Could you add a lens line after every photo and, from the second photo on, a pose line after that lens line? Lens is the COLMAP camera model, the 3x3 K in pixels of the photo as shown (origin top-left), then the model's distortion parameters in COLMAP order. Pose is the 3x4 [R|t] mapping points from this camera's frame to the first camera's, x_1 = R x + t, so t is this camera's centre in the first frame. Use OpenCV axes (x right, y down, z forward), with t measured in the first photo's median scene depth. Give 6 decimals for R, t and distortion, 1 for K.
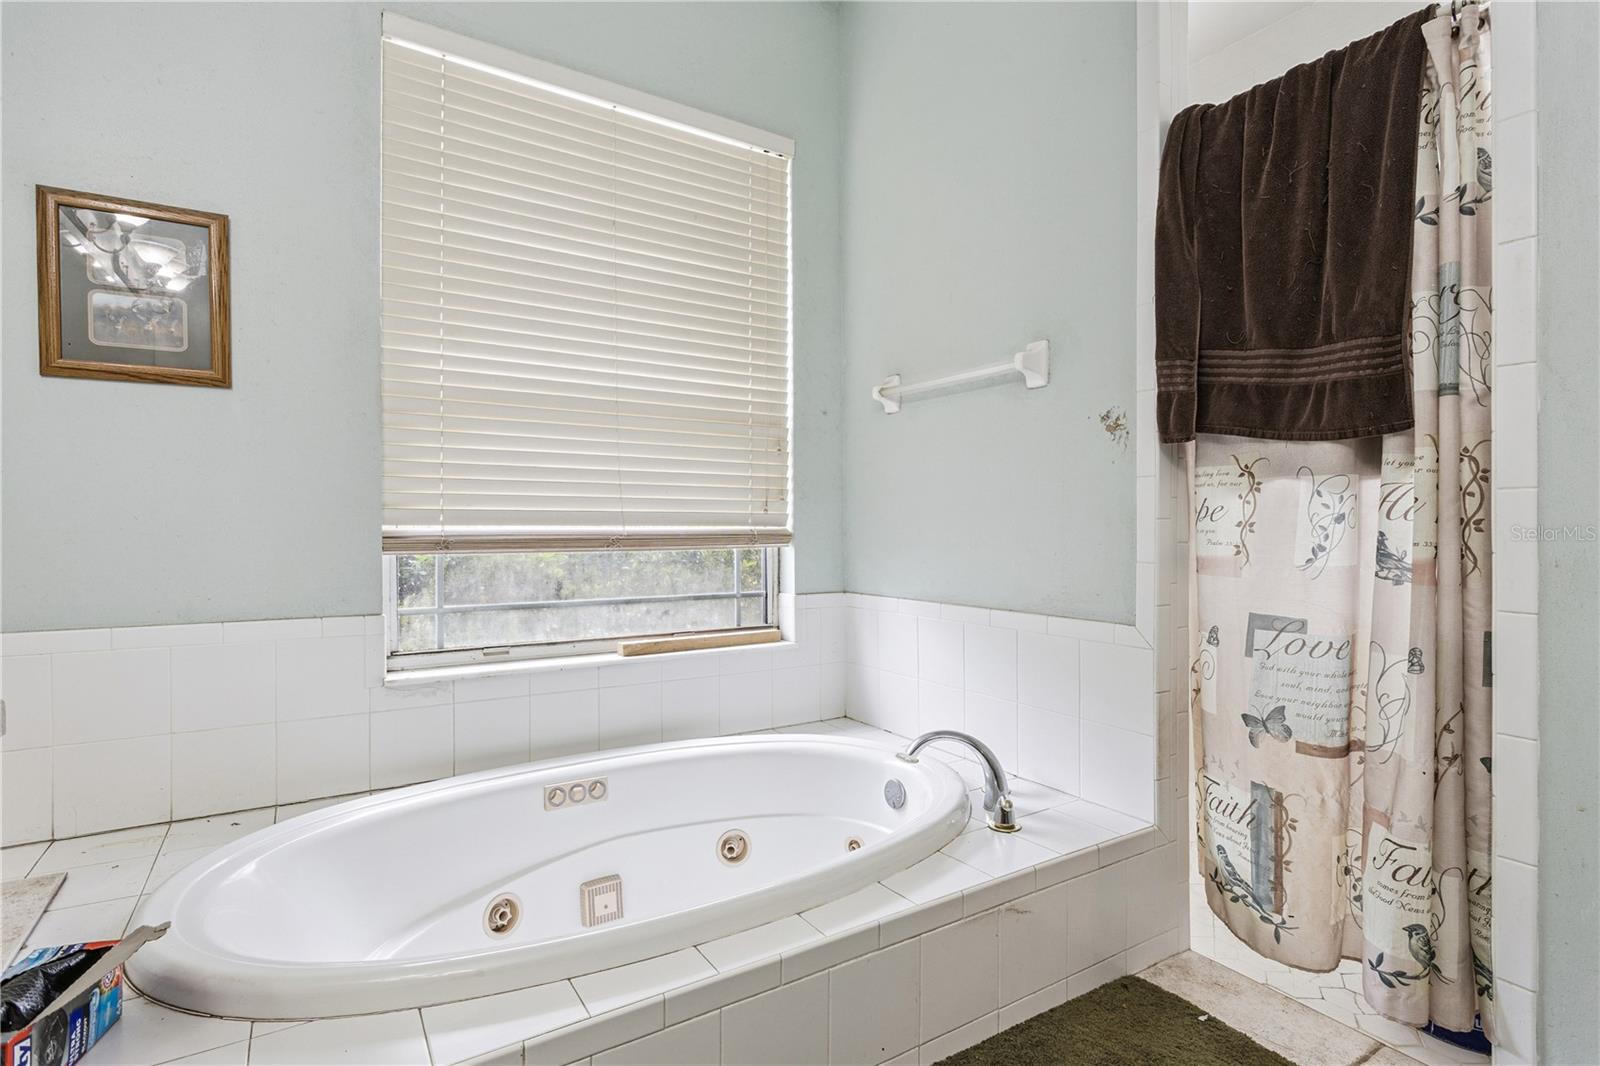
lens RADIAL K [[778.3, 0, 801.4], [0, 778.3, 518.1], [0, 0, 1]] dist [0.004023, 0.001013]
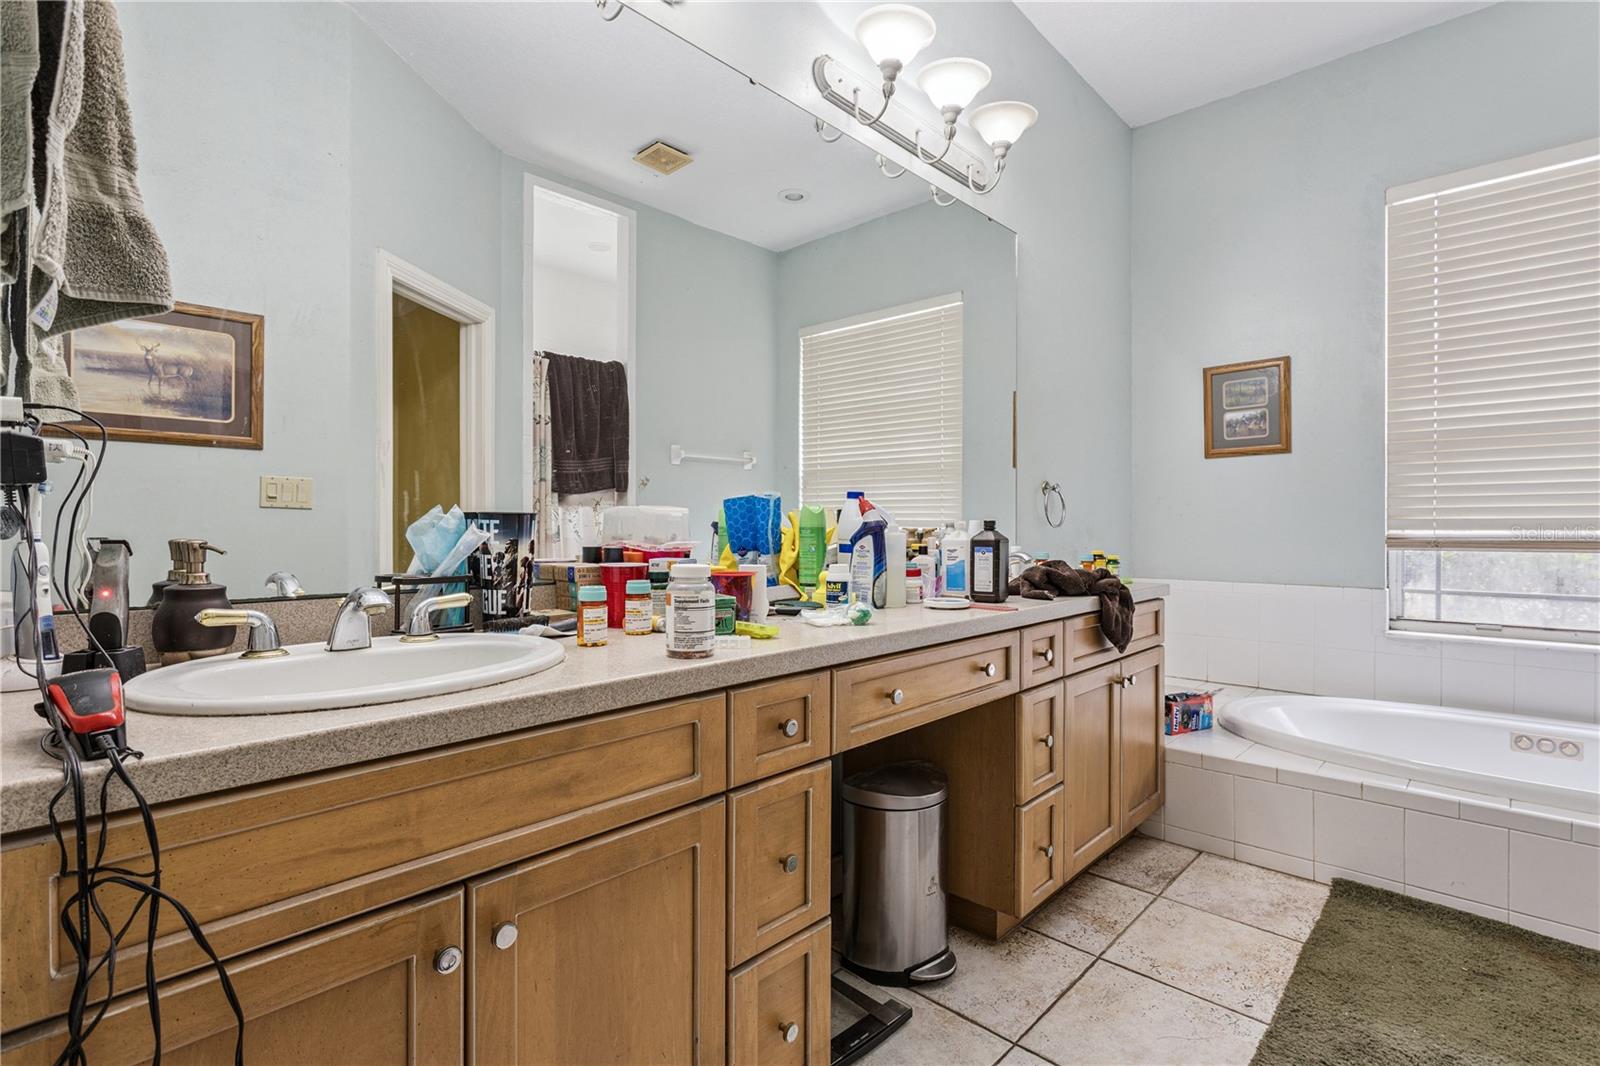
lens RADIAL K [[750.5, 0, 800.0], [0, 750.5, 533.0], [0, 0, 1]] dist [0.001996, 0.000243]
pose [[0.240202, 0.004155, -0.970714, 0.599859], [0.007363, 0.999954, 0.006102, -0.002591], [0.970695, -0.008613, 0.240161, -0.449115]]
